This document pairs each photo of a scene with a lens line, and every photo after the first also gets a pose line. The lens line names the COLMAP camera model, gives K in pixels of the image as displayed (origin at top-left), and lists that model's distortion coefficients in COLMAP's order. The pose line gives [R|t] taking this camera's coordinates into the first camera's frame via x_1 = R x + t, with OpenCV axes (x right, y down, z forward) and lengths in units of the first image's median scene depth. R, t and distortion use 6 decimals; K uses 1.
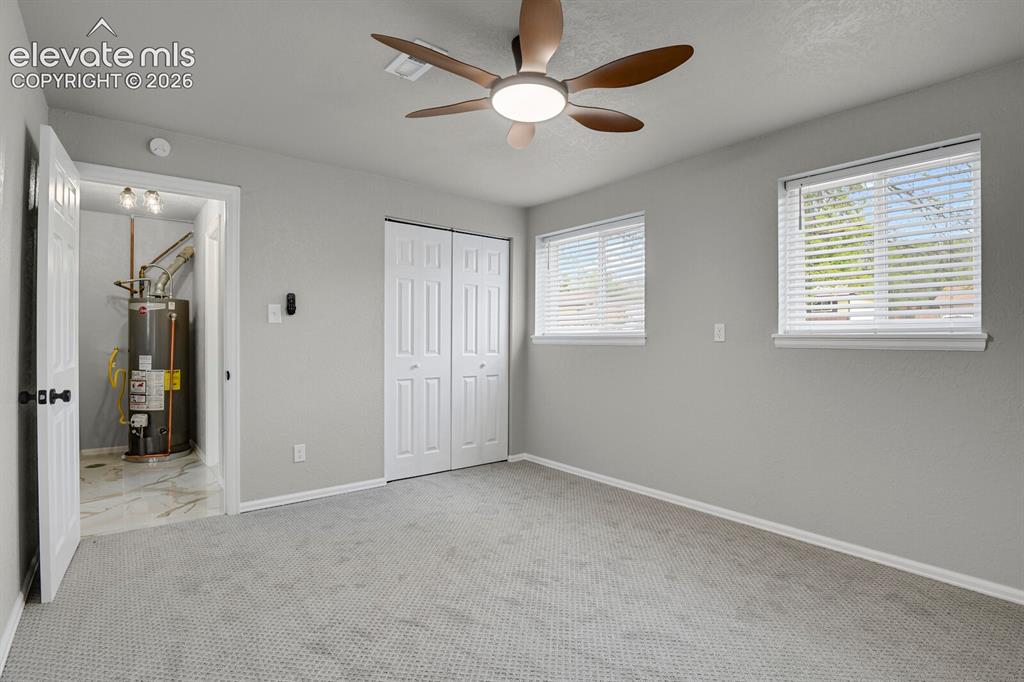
lens RADIAL K [[502.5, 0, 518.4], [0, 502.5, 337.6], [0, 0, 1]] dist [-0.023425, -0.001435]
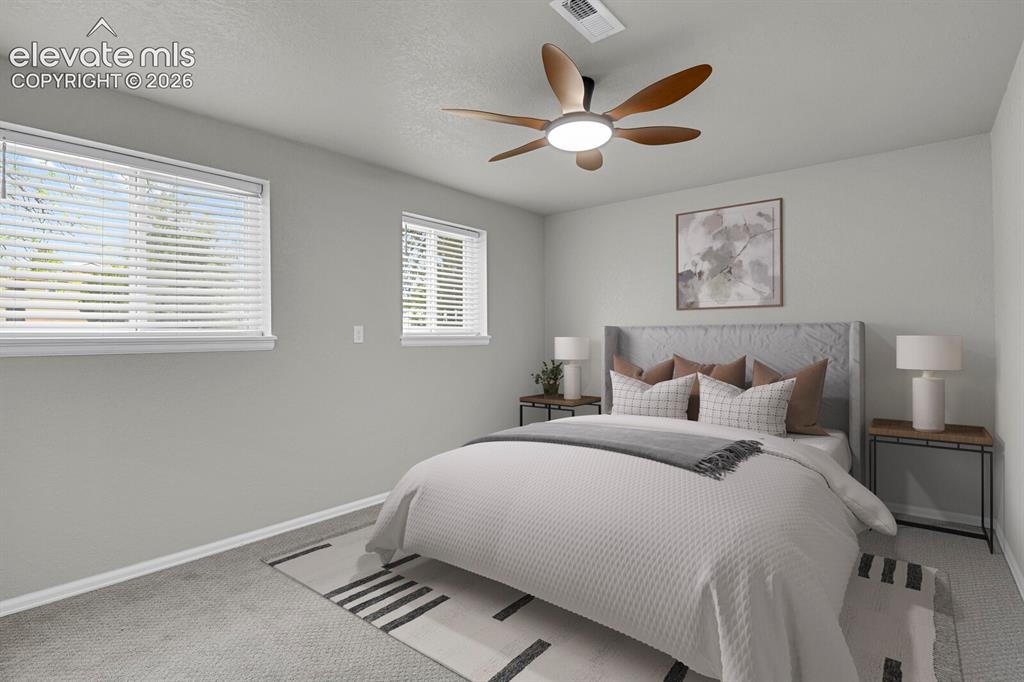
lens RADIAL K [[502.5, 0, 518.4], [0, 502.5, 337.6], [0, 0, 1]] dist [-0.023425, -0.001435]
pose [[-0.190954, -0.000587, 0.981599, -0.686264], [0.008597, 0.999960, 0.002271, -0.002691], [-0.981561, 0.008873, -0.190941, 0.867545]]
